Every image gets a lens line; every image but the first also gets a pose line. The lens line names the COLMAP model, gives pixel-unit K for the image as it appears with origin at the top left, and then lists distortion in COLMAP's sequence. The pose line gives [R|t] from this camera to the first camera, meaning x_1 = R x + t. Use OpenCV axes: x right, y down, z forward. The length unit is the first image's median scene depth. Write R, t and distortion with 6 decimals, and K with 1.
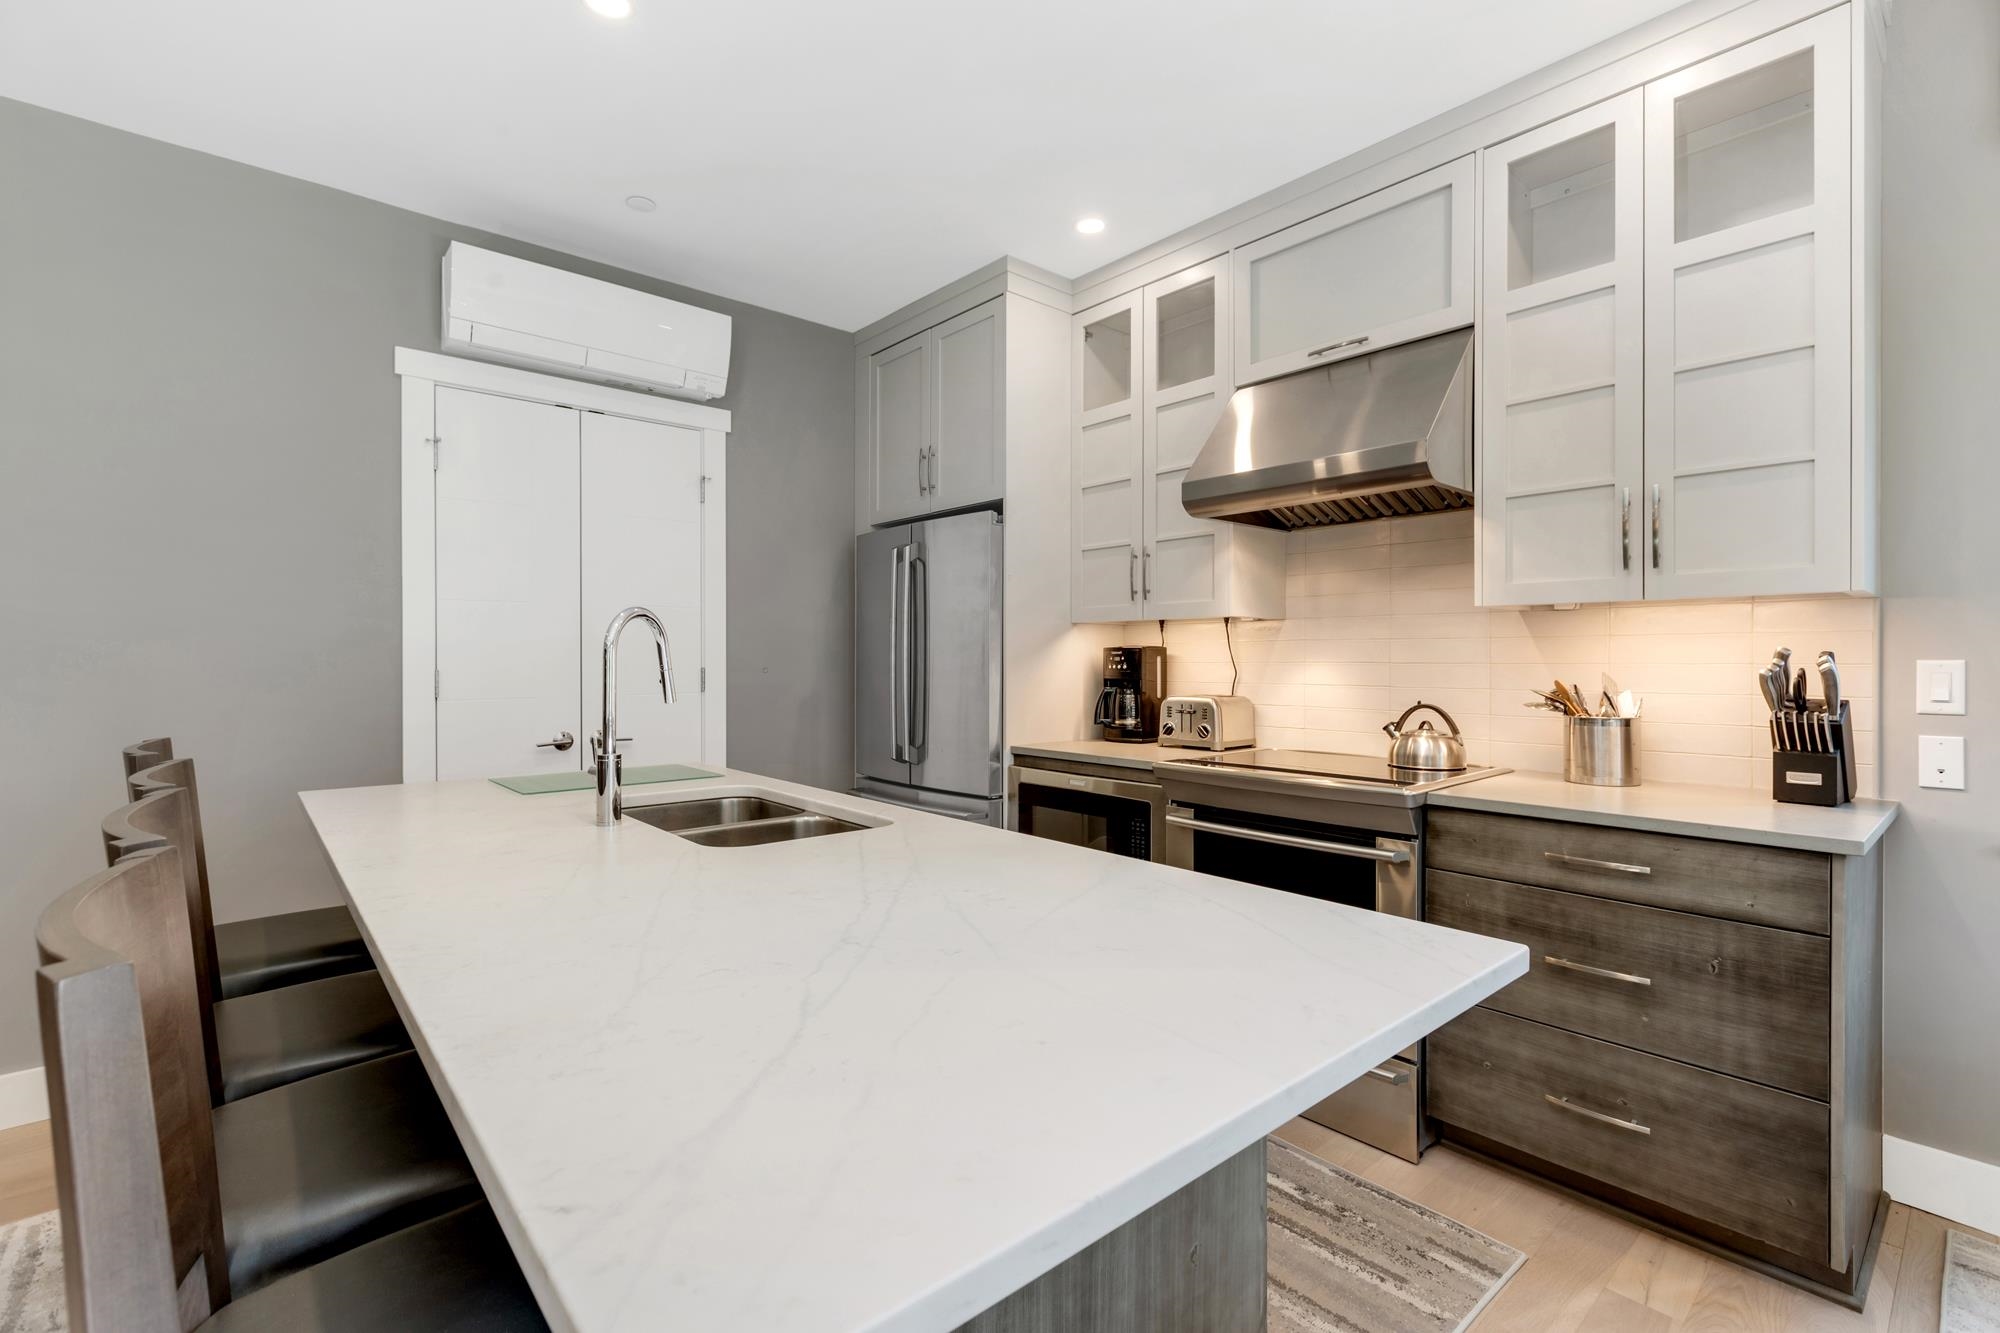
lens RADIAL K [[910.1, 0, 1013.1], [0, 910.1, 654.4], [0, 0, 1]] dist [0.003303, 0.000039]
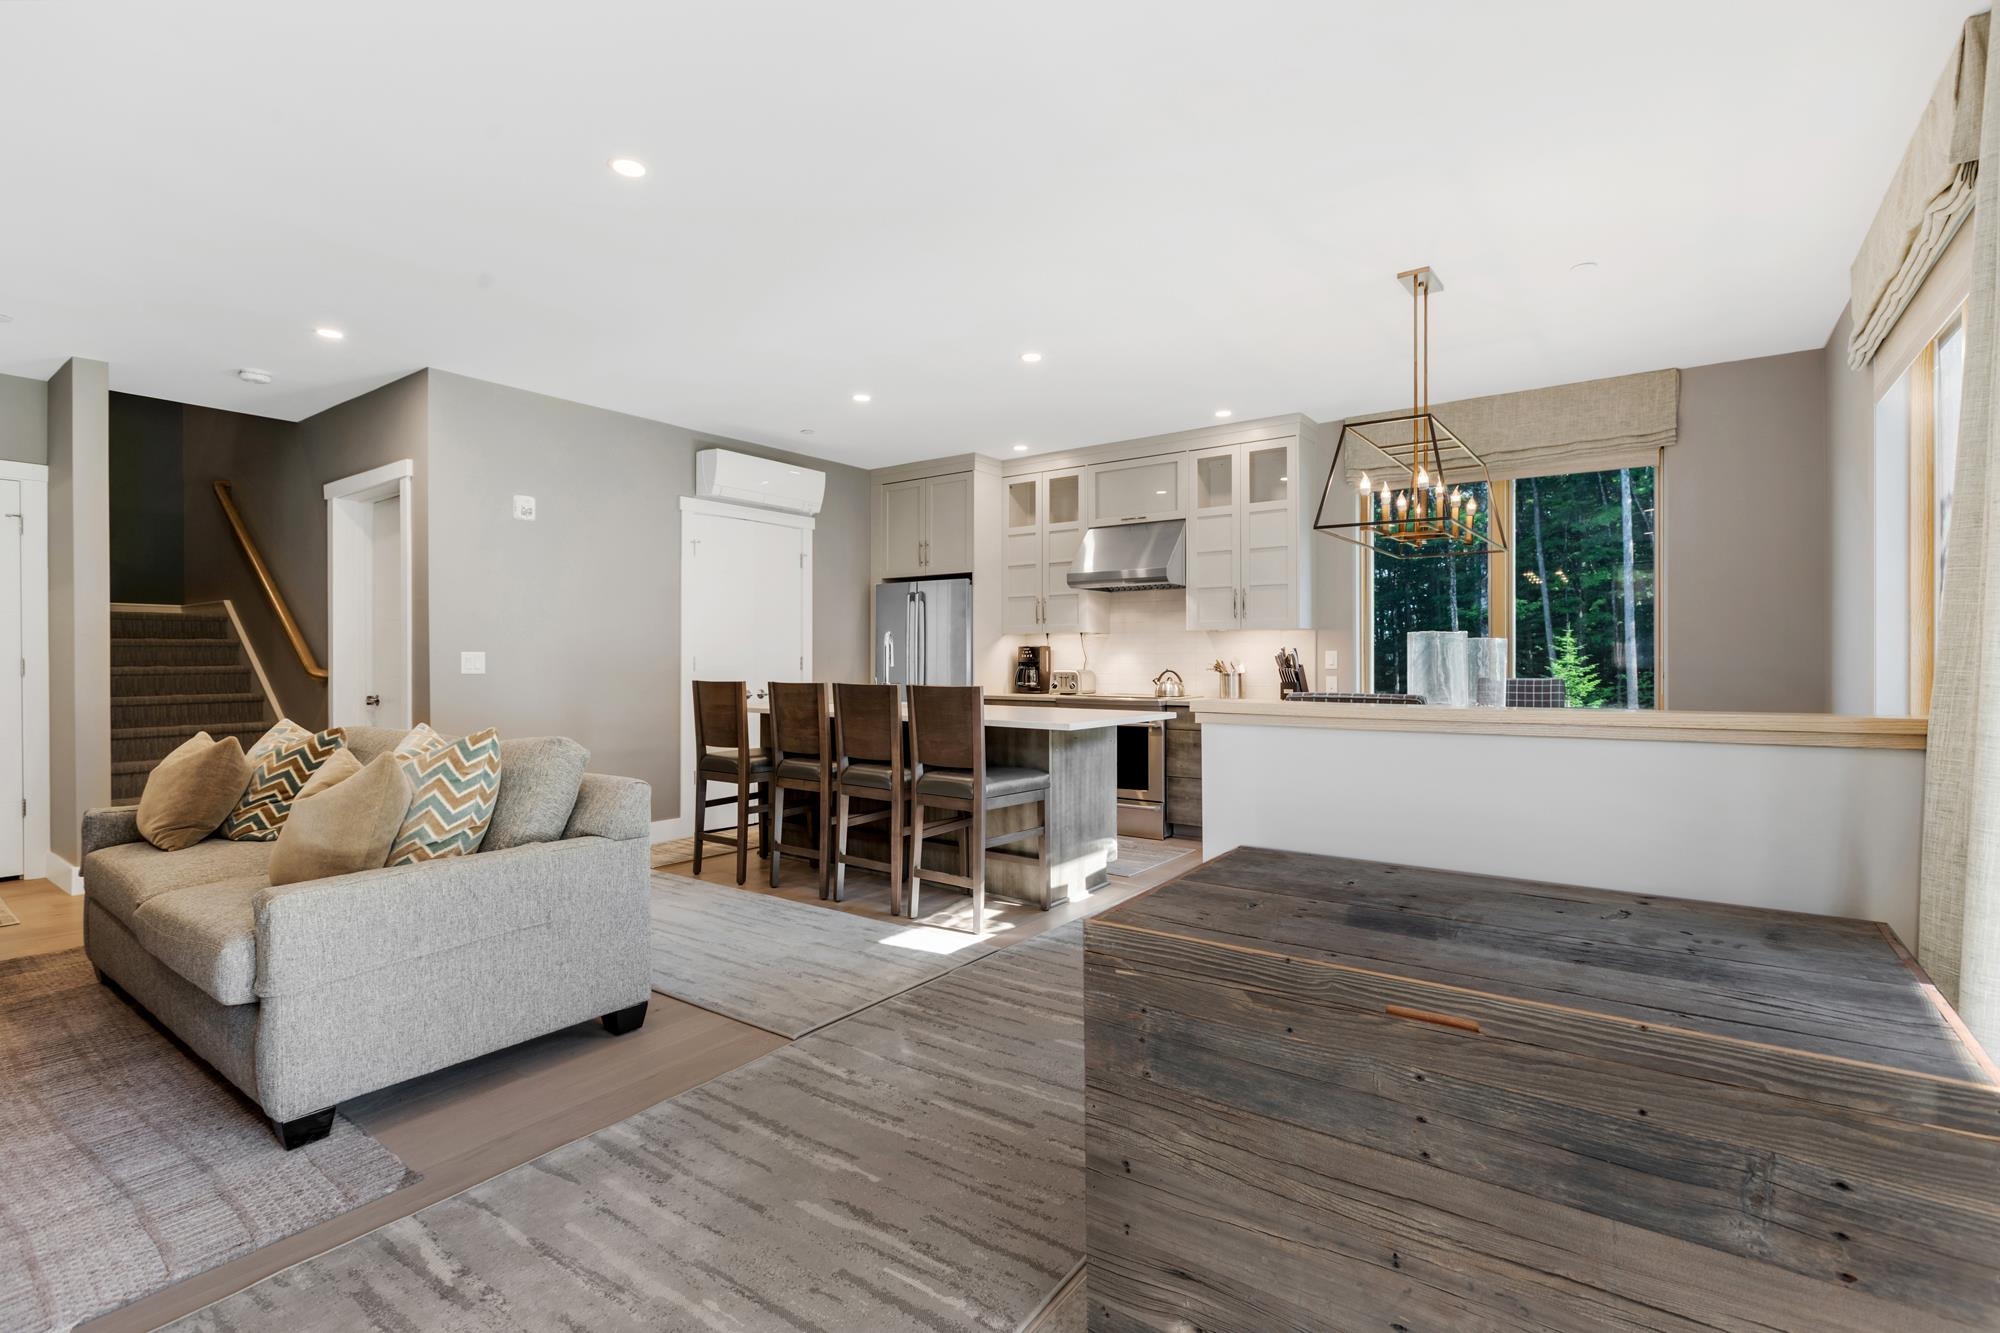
lens RADIAL K [[910.1, 0, 982.3], [0, 910.1, 655.6], [0, 0, 1]] dist [0.003303, 0.000039]
pose [[0.979676, -0.006504, 0.200483, -0.430076], [0.005314, 0.999965, 0.006474, -0.001230], [-0.200518, -0.005277, 0.979676, -1.053108]]
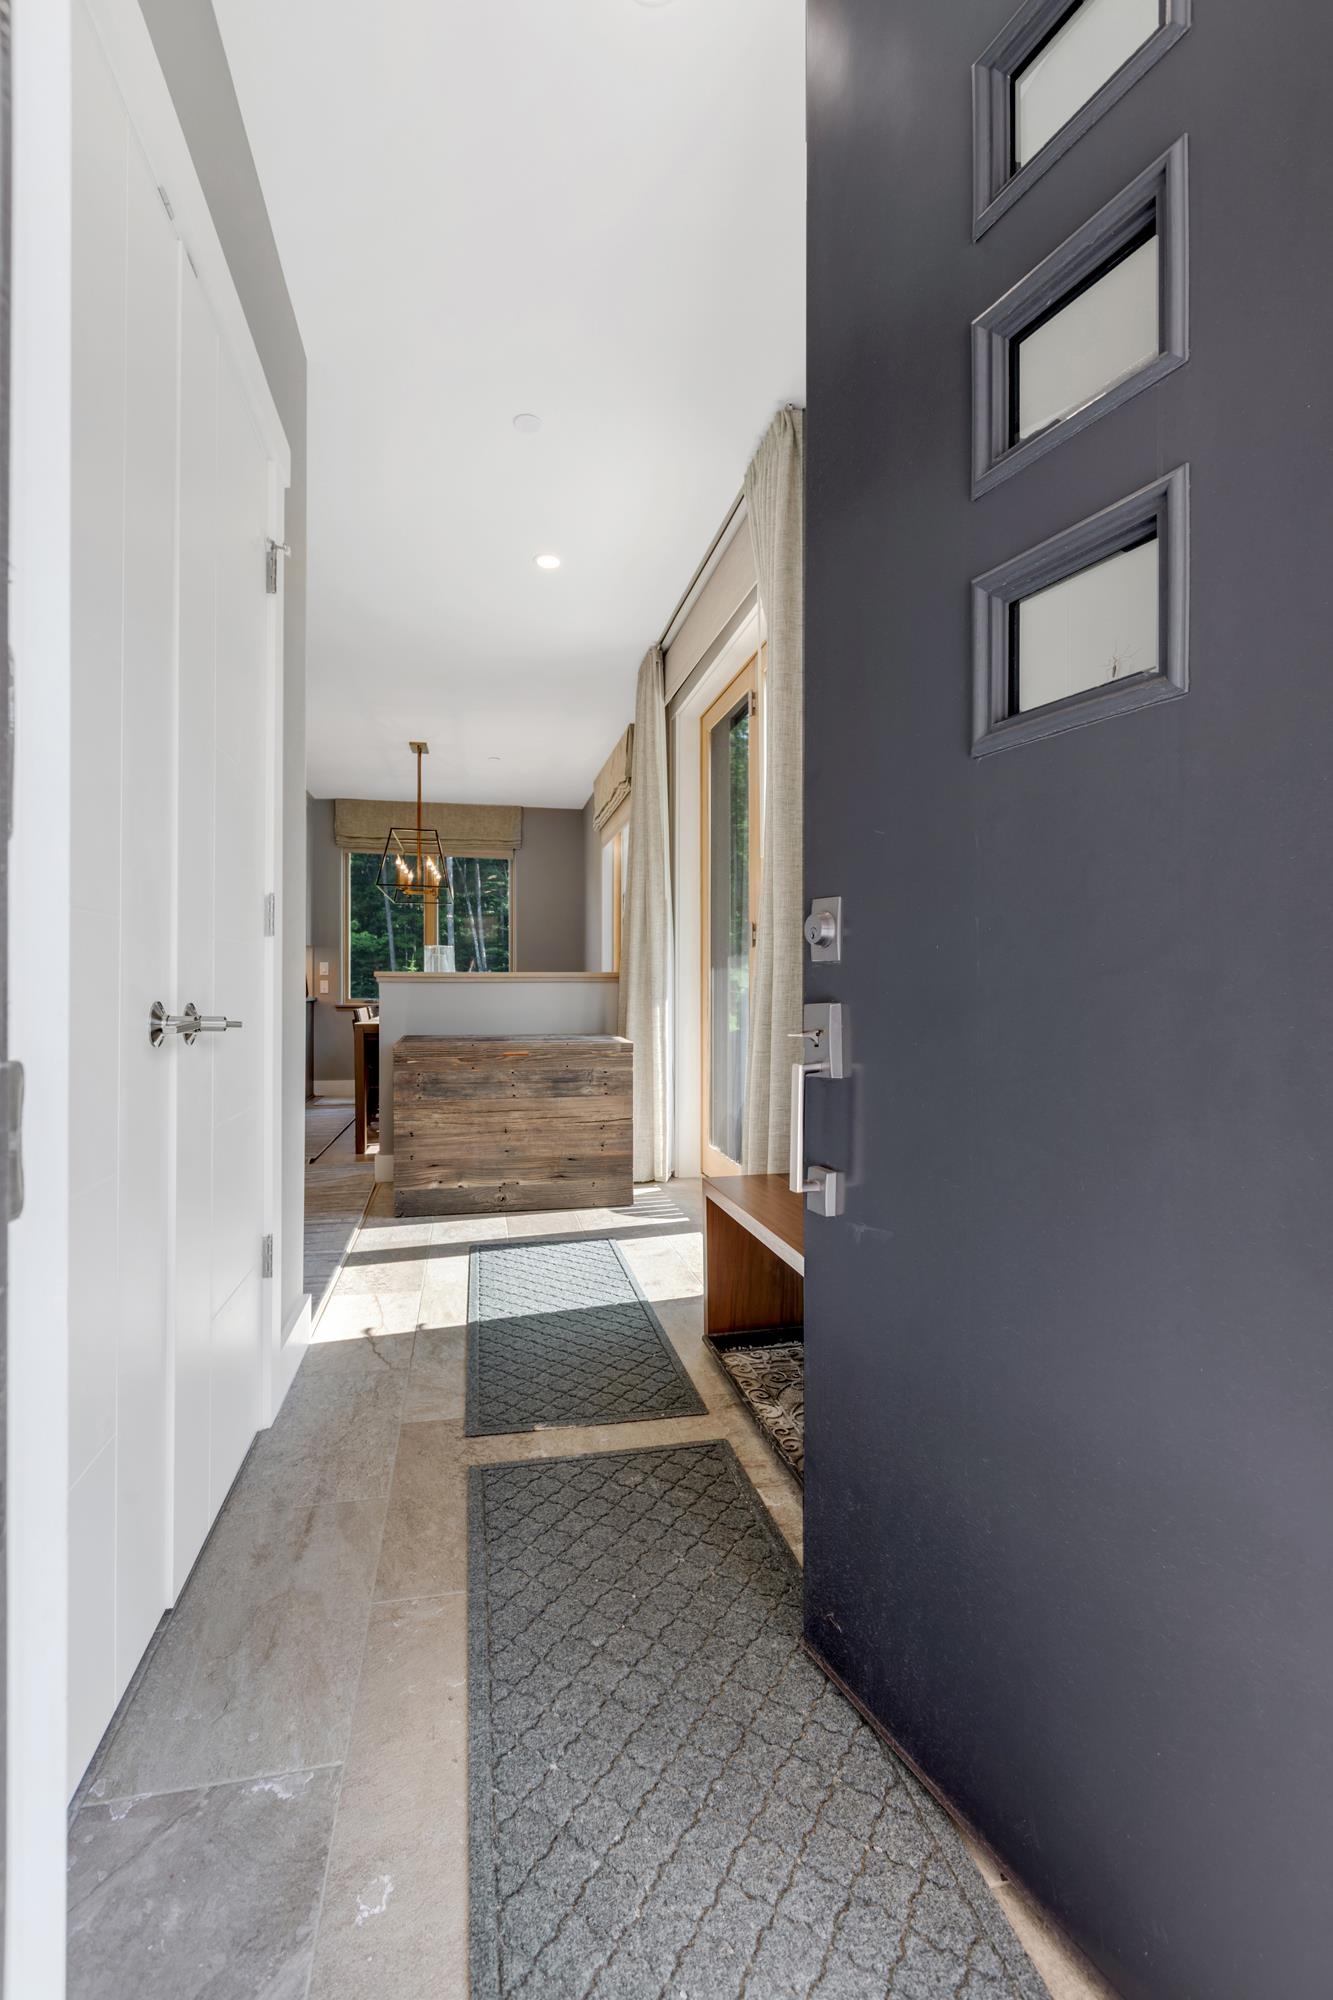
lens RADIAL K [[910.1, 0, 663.9], [0, 910.1, 986.5], [0, 0, 1]] dist [0.003303, 0.000039]
pose [[0.492951, -0.007363, 0.870026, -1.155712], [-0.001723, 0.999954, 0.009439, 0.048148], [-0.870055, -0.006152, 0.492915, -1.510855]]
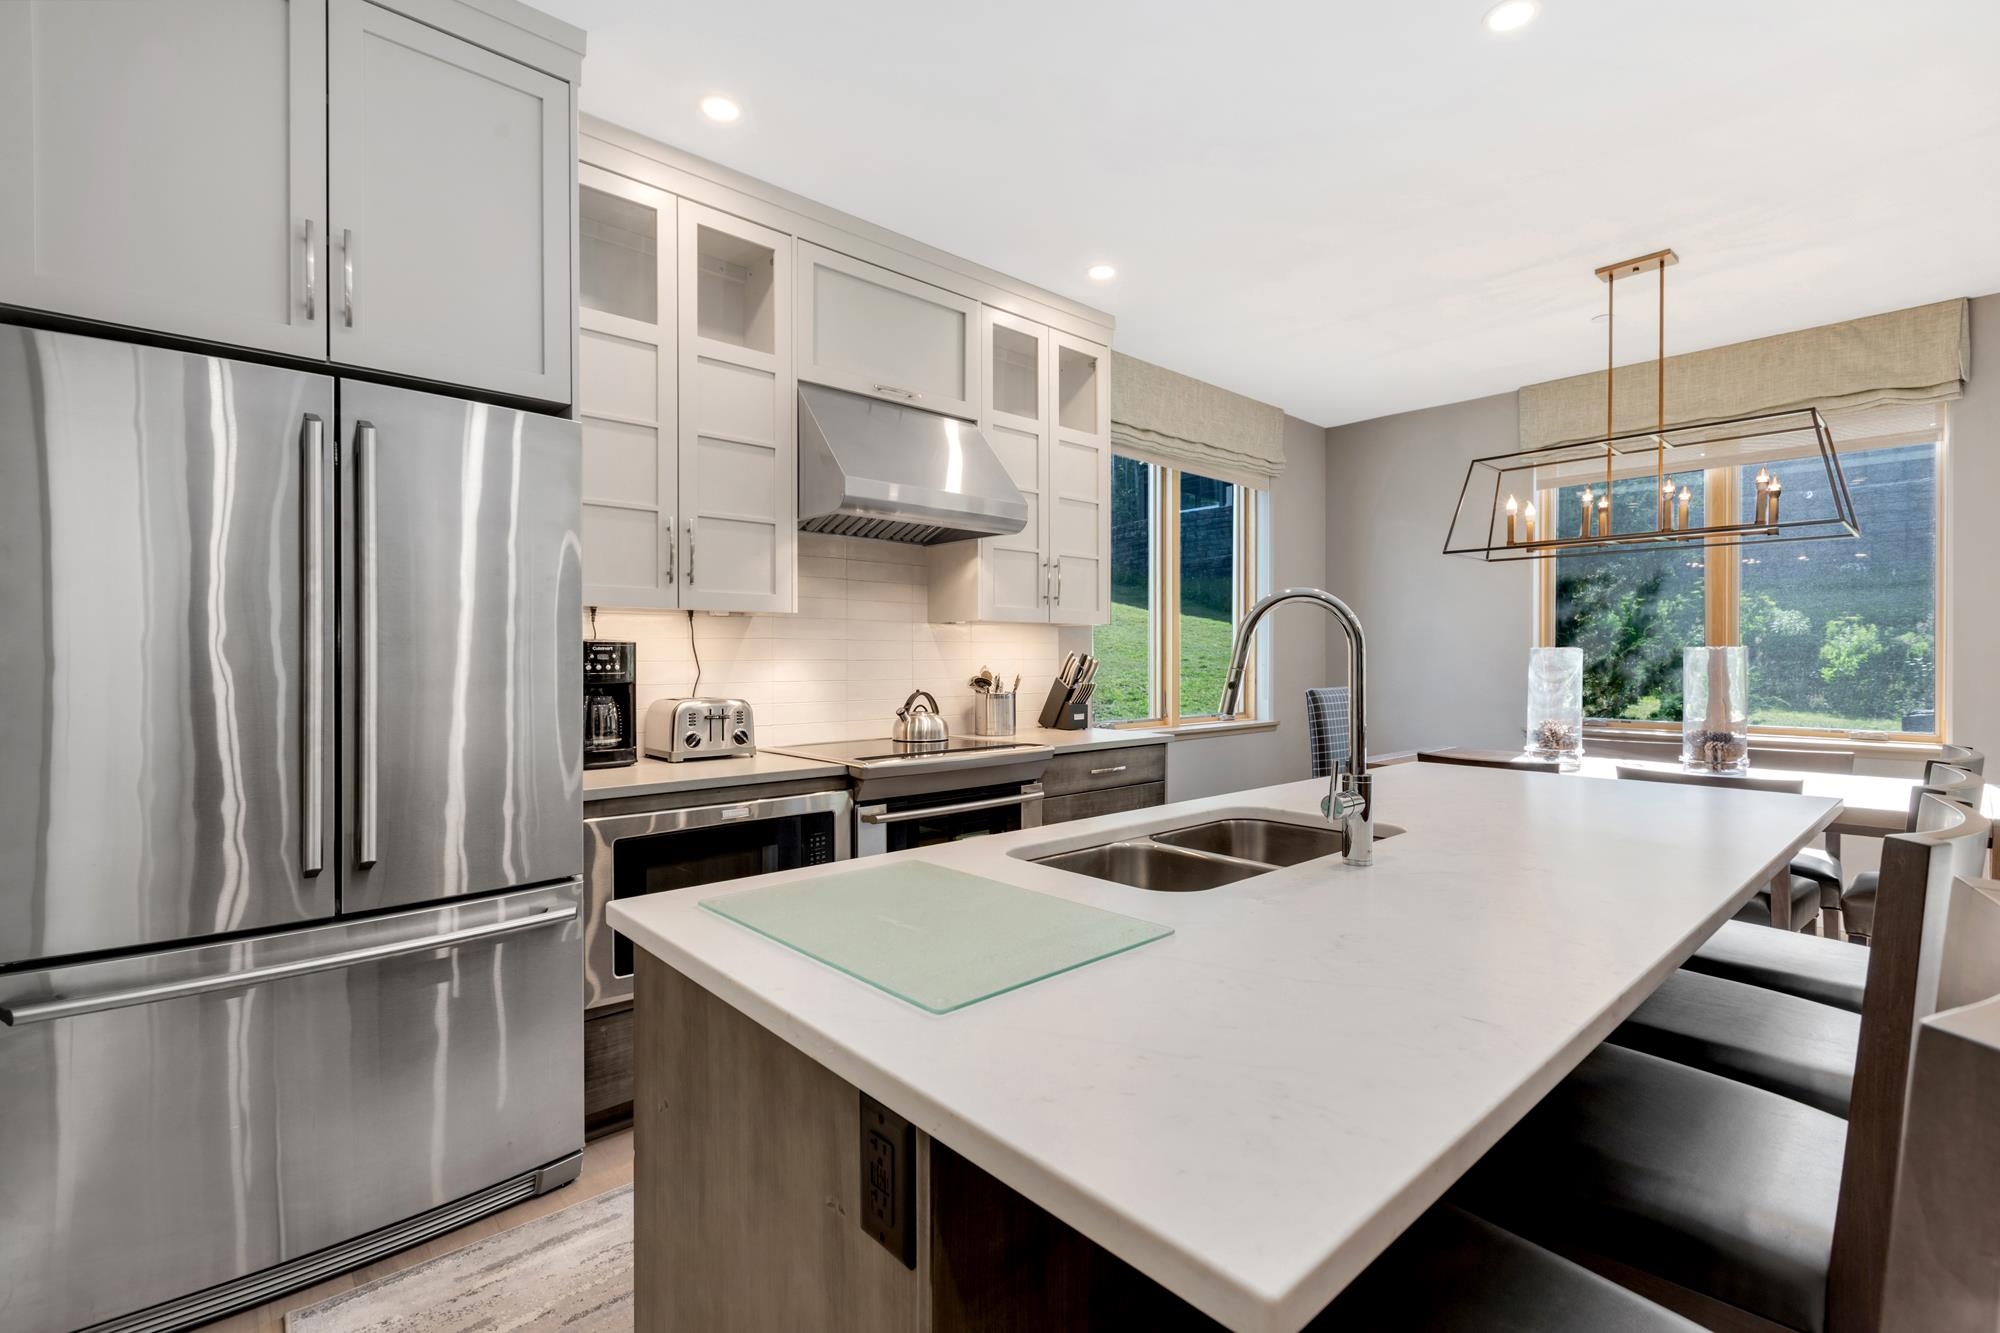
lens RADIAL K [[910.1, 0, 982.0], [0, 910.1, 658.1], [0, 0, 1]] dist [0.003303, 0.000039]
pose [[-0.015963, 0.002914, 0.999868, -0.705927], [-0.001771, 0.999994, -0.002943, 0.008575], [-0.999871, -0.001818, -0.015957, 0.782356]]
